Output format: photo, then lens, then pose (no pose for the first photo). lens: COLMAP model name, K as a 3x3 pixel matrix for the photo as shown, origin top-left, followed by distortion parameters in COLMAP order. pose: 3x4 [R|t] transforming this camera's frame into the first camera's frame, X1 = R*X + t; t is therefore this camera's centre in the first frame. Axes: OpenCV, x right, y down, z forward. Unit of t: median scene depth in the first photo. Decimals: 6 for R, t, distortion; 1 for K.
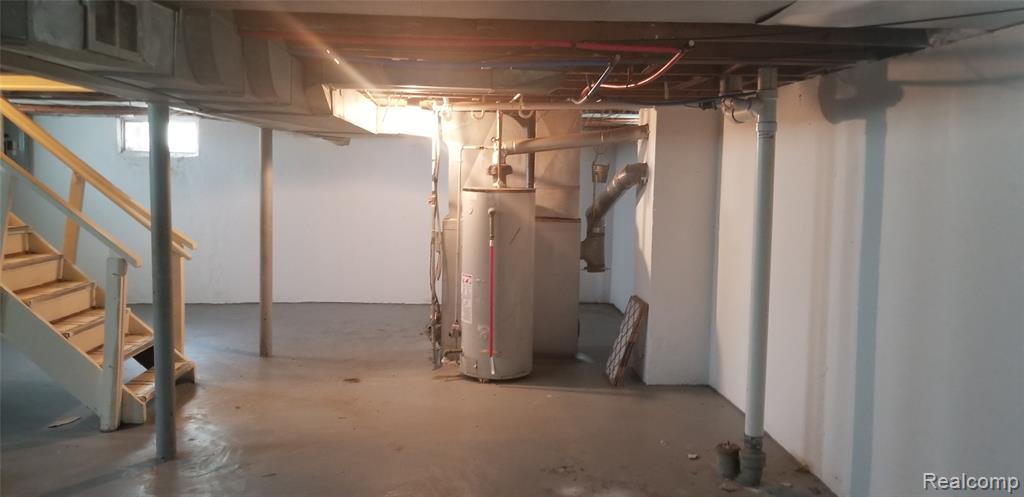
lens RADIAL K [[810.8, 0, 510.6], [0, 810.8, 242.2], [0, 0, 1]] dist [0.064343, -0.132275]
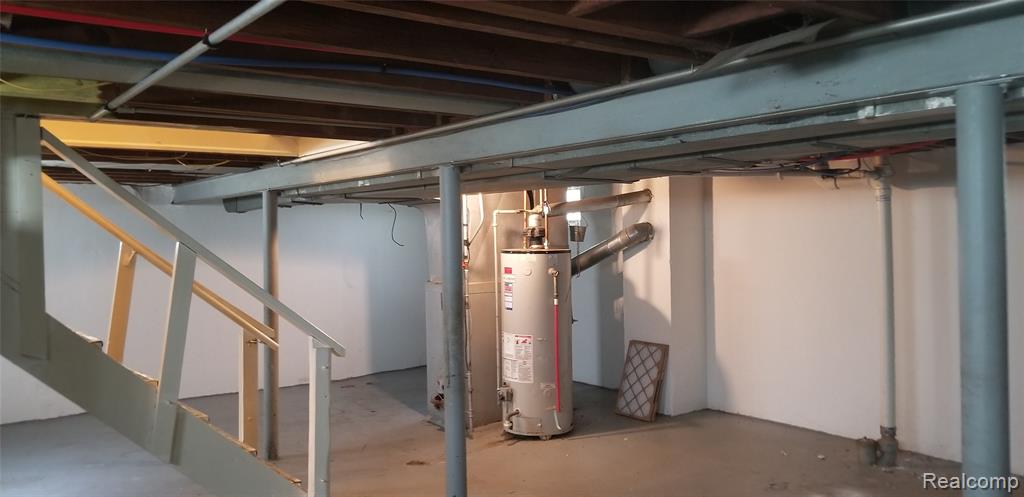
lens RADIAL K [[810.8, 0, 508.3], [0, 810.8, 229.6], [0, 0, 1]] dist [0.064343, -0.132275]
pose [[0.834039, -0.027553, 0.551017, -0.642744], [0.078583, 0.994502, -0.069216, -0.023635], [-0.546080, 0.101029, 0.831618, 0.150183]]
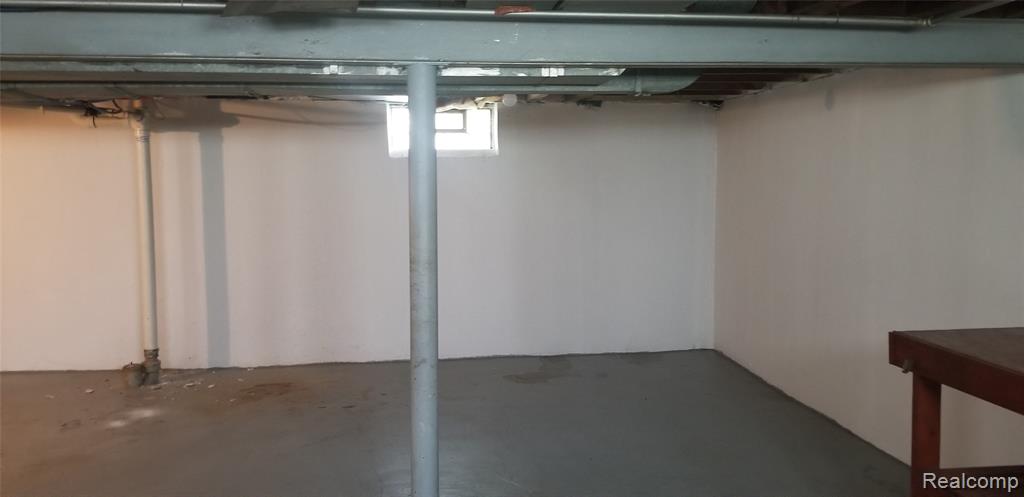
lens RADIAL K [[810.8, 0, 513.2], [0, 810.8, 251.6], [0, 0, 1]] dist [0.064343, -0.132275]
pose [[-0.095309, -0.110804, 0.989262, -0.812042], [0.087474, 0.989009, 0.119203, -0.033563], [-0.991597, 0.097896, -0.084569, 0.332802]]
